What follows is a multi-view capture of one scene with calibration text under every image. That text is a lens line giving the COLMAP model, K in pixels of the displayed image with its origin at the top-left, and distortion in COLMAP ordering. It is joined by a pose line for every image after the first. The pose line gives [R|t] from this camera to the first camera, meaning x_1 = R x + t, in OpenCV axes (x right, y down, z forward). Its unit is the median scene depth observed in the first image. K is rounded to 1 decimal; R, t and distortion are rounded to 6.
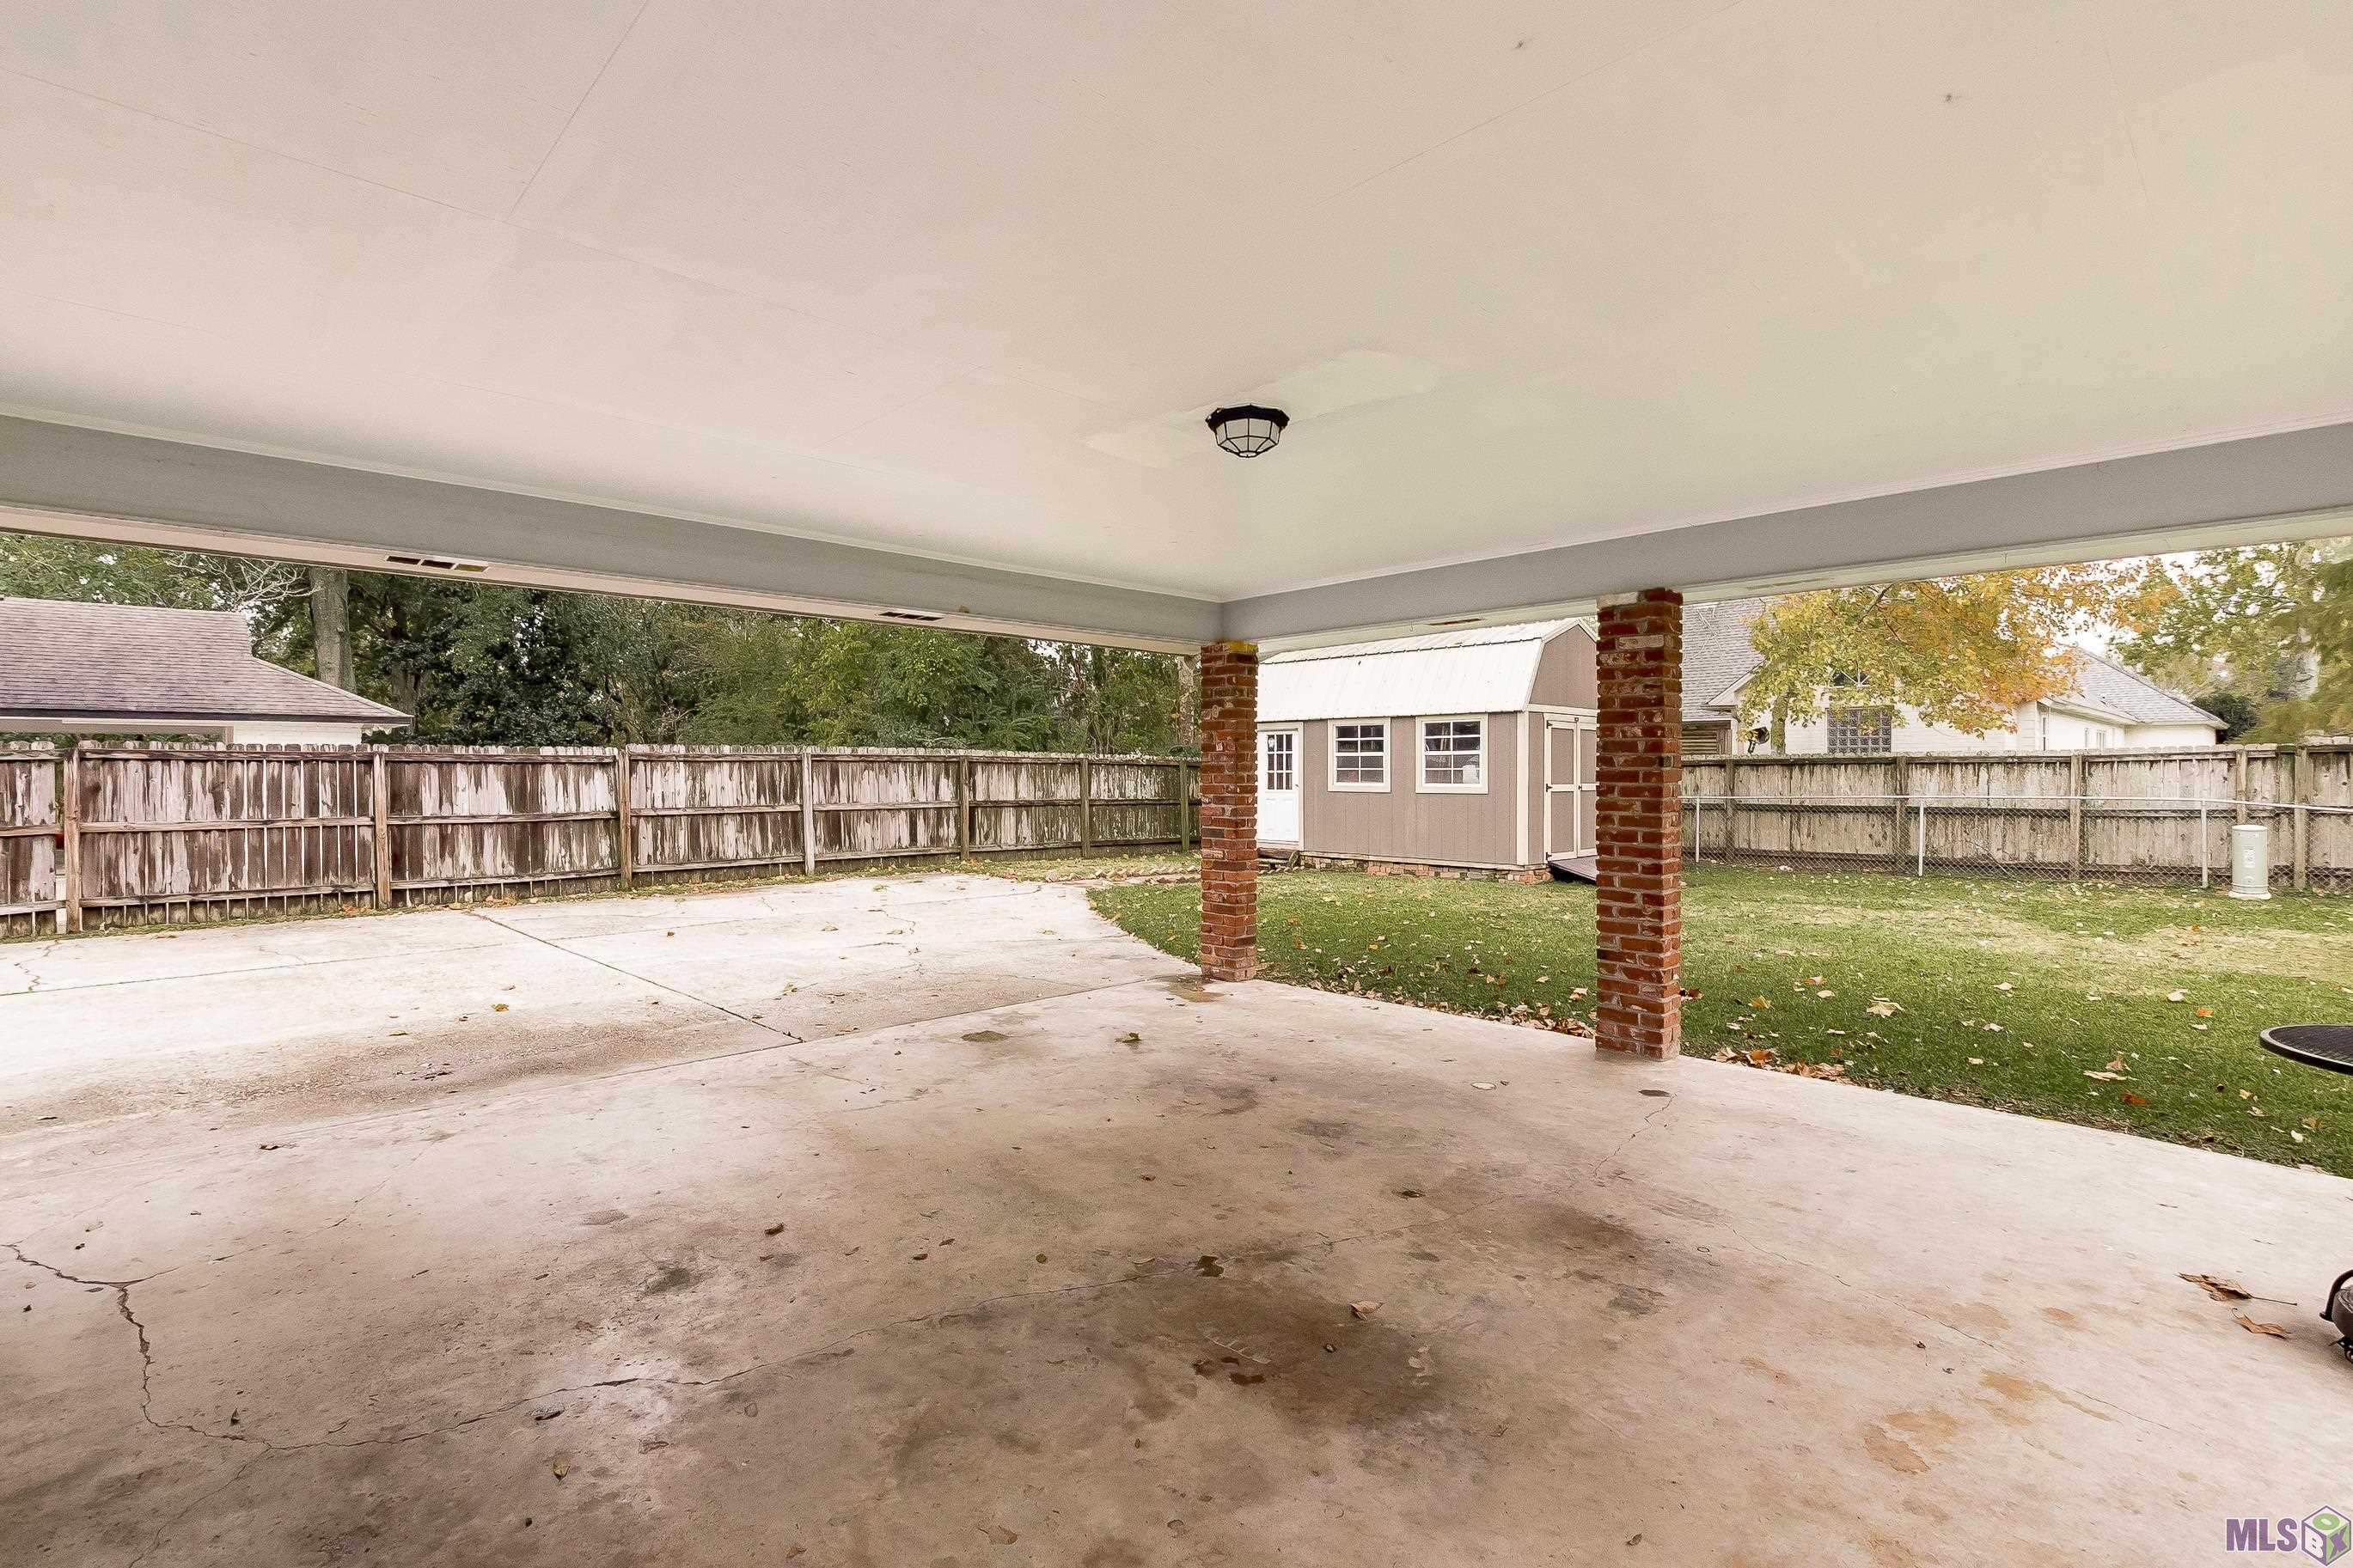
lens RADIAL K [[1059.9, 0, 1176.7], [0, 1059.9, 788.5], [0, 0, 1]] dist [-0.003197, -0.000182]
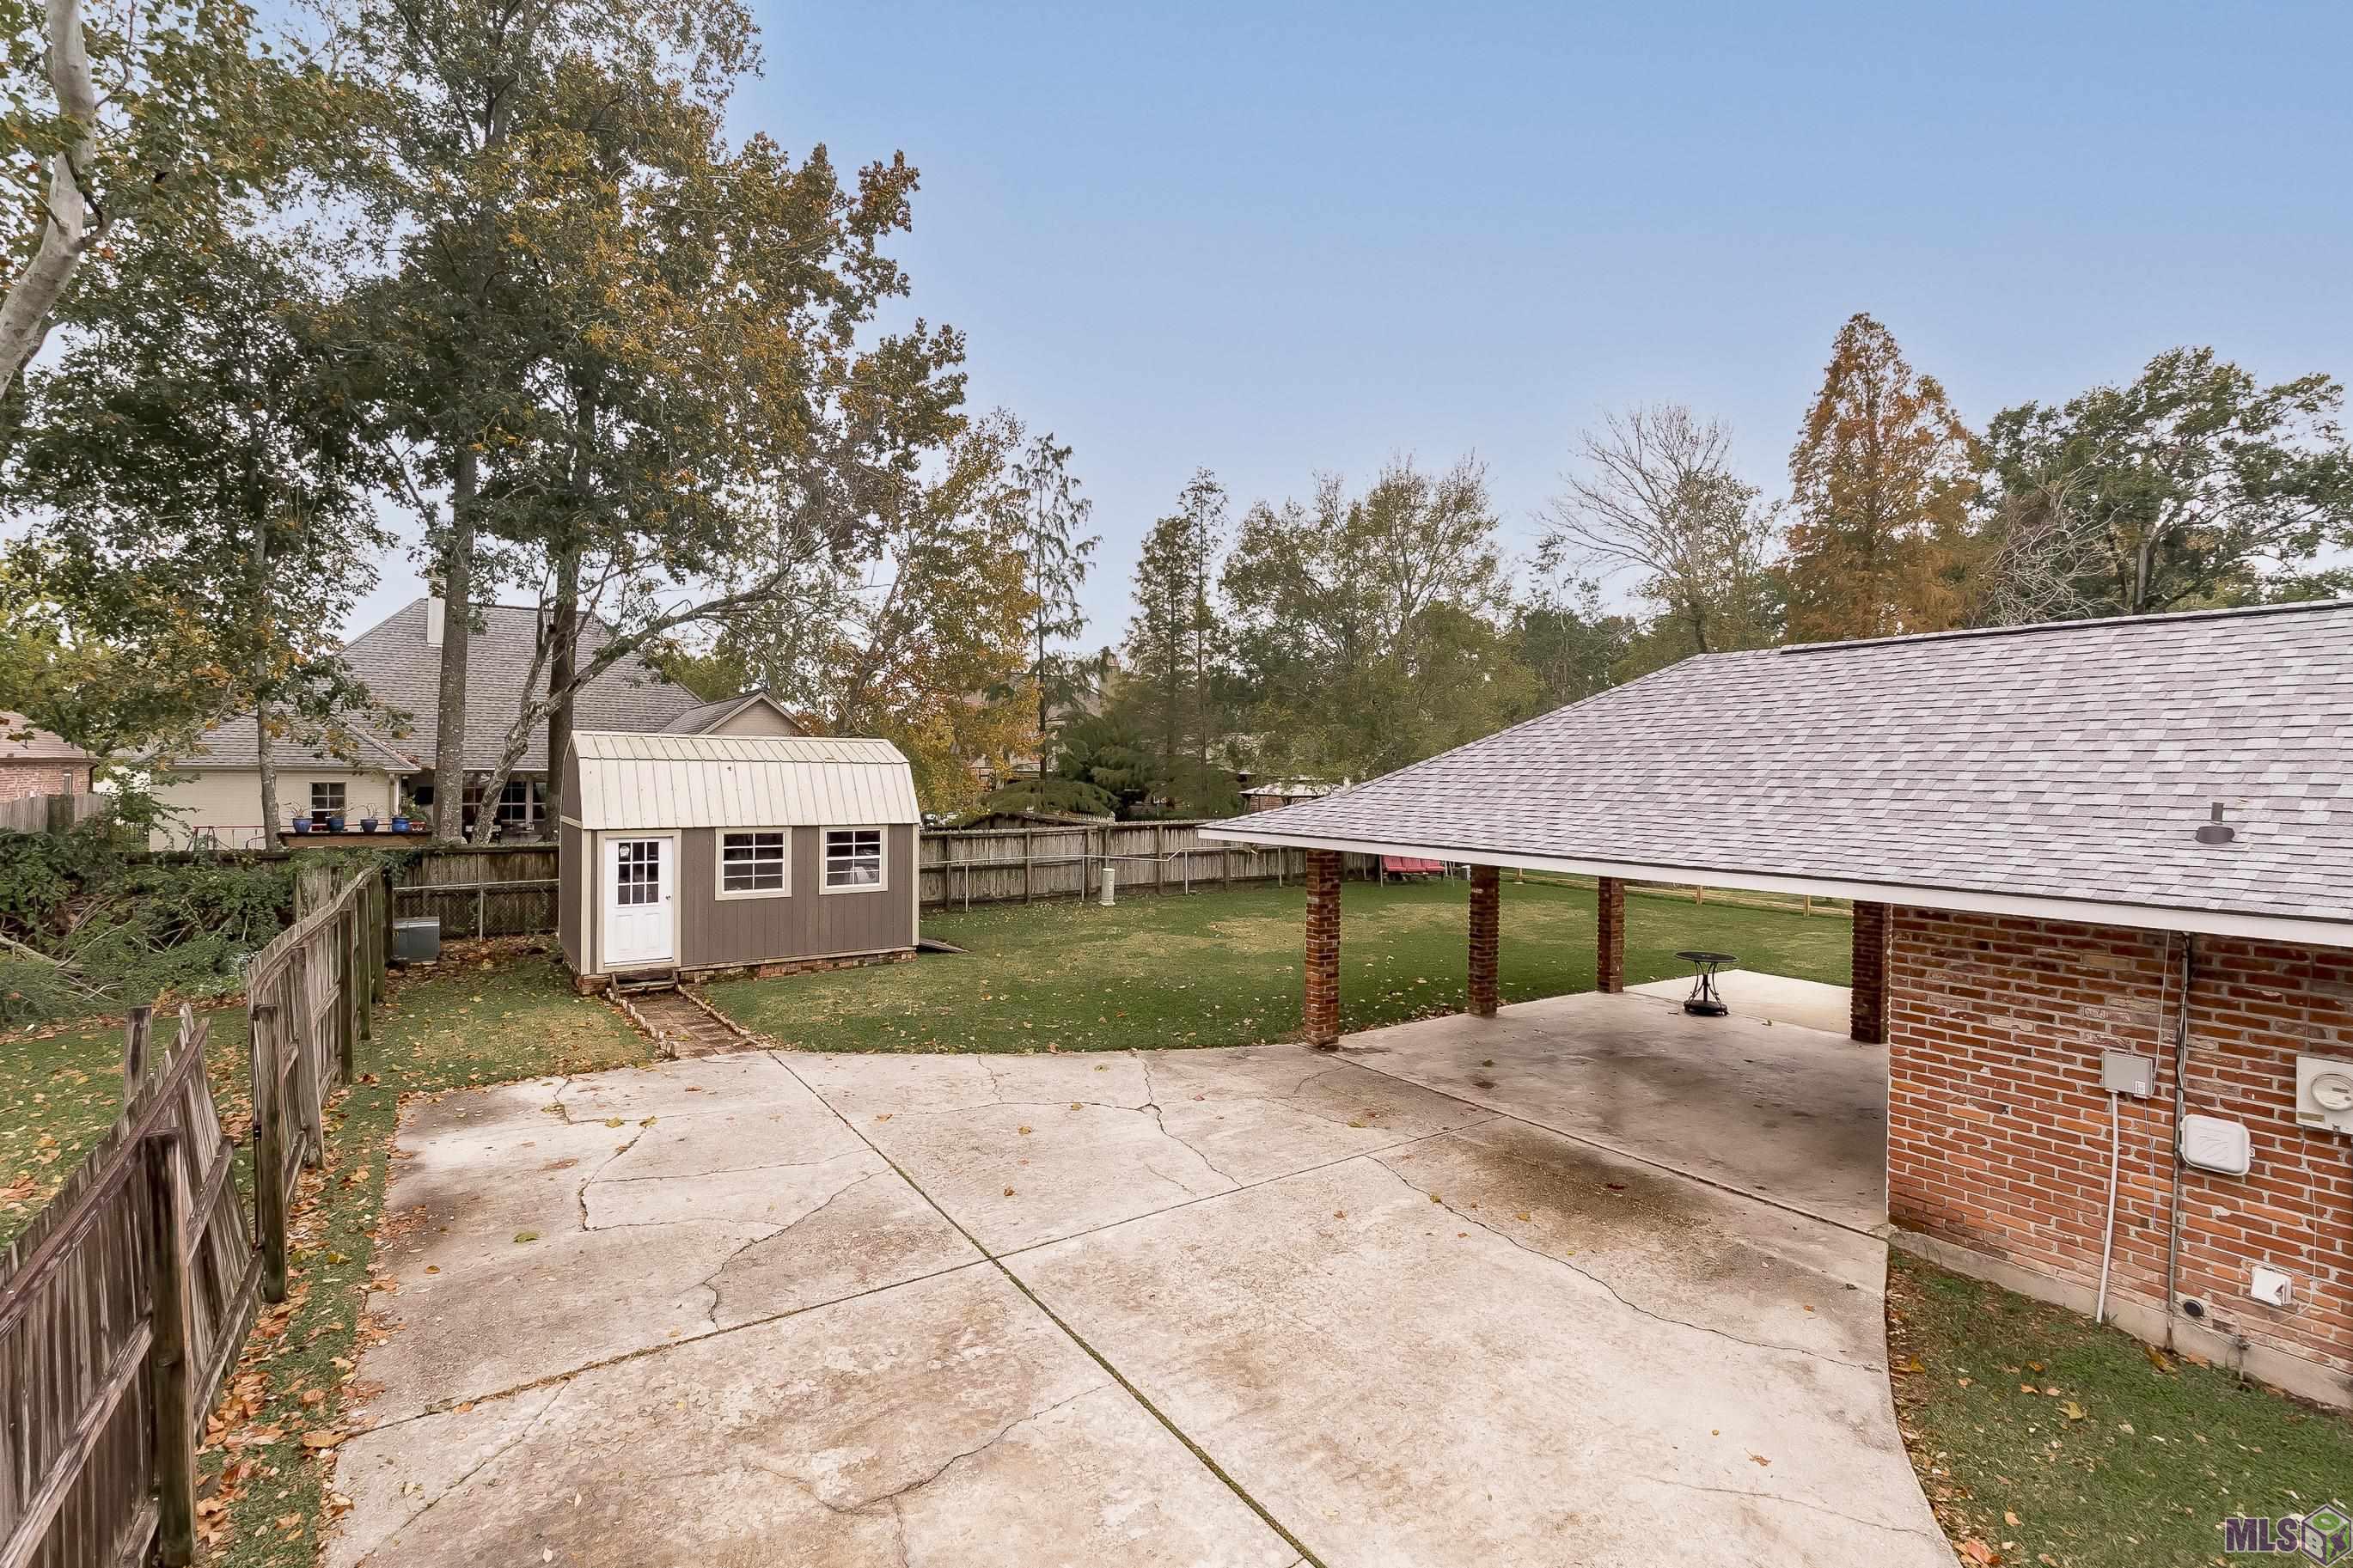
lens RADIAL K [[1059.9, 0, 1179.7], [0, 1059.9, 784.6], [0, 0, 1]] dist [-0.003197, -0.000182]
pose [[0.152258, -0.009083, 0.988299, -0.771056], [0.002860, 0.999958, 0.008749, -0.114444], [-0.988337, 0.001495, 0.152278, 0.444164]]
